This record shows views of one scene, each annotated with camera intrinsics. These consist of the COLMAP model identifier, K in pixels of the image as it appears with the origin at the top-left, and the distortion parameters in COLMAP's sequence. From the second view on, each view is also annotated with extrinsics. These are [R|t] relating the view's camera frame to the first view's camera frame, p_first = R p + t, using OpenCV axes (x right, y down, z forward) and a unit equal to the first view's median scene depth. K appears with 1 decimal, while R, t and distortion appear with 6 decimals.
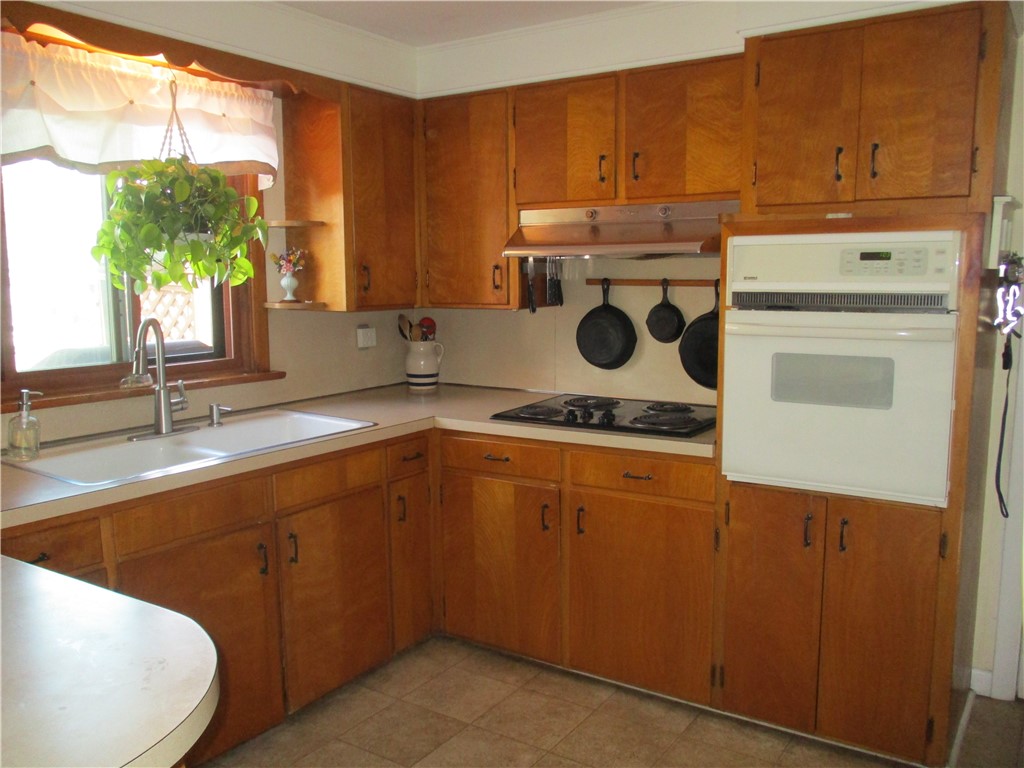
lens RADIAL K [[851.2, 0, 513.2], [0, 851.2, 396.1], [0, 0, 1]] dist [-0.025792, 0.006767]
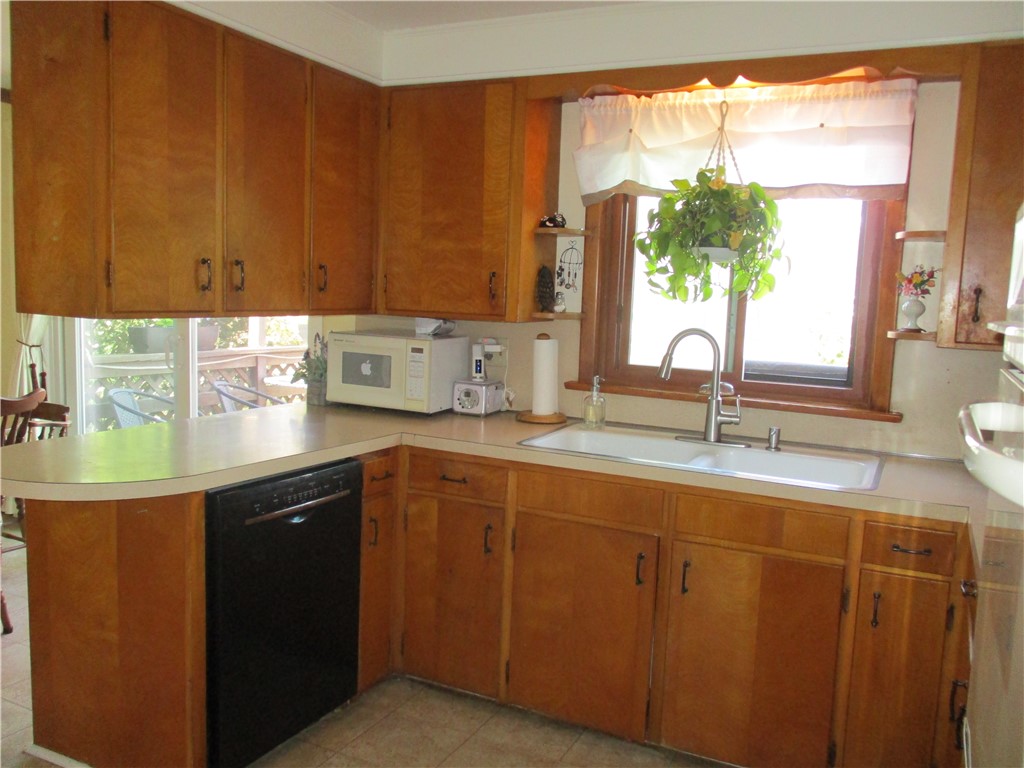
lens RADIAL K [[851.2, 0, 511.9], [0, 851.2, 383.6], [0, 0, 1]] dist [-0.025792, 0.006767]
pose [[0.125925, 0.111271, -0.985780, 0.559358], [-0.182927, 0.979255, 0.087167, -0.070196], [0.975028, 0.169349, 0.143667, 0.589090]]
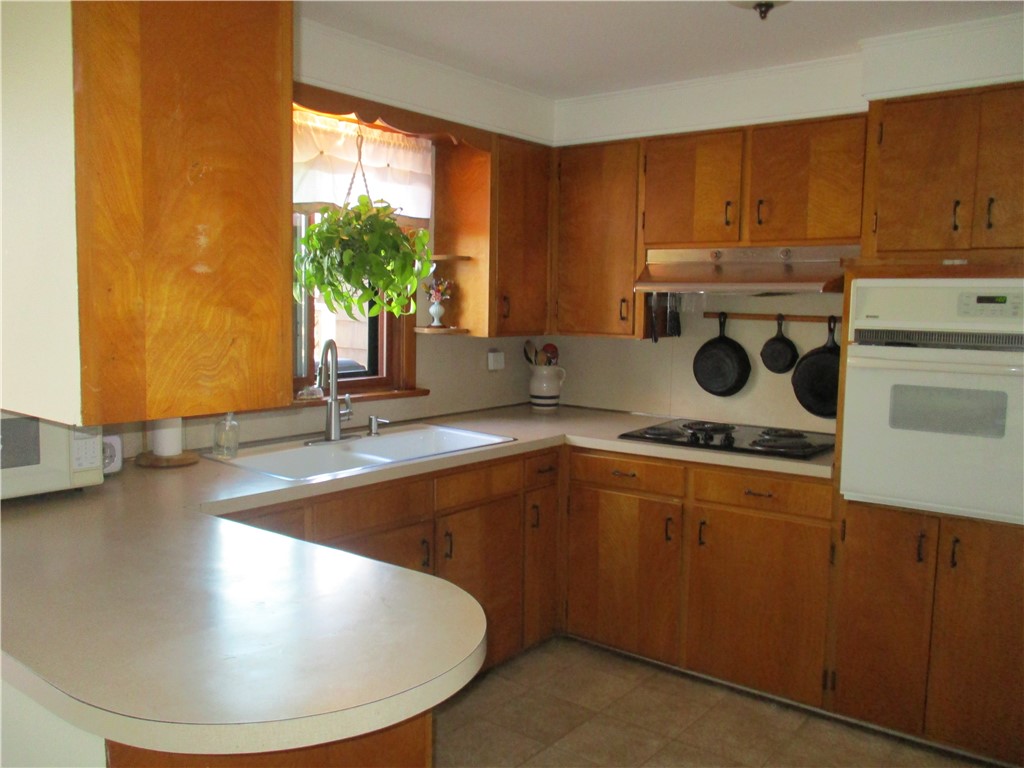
lens RADIAL K [[851.2, 0, 511.4], [0, 851.2, 397.2], [0, 0, 1]] dist [-0.025792, 0.006767]
pose [[0.996131, 0.030283, -0.082504, -0.079899], [-0.032745, 0.999053, -0.028651, 0.011063], [0.081558, 0.031242, 0.996179, -0.115280]]
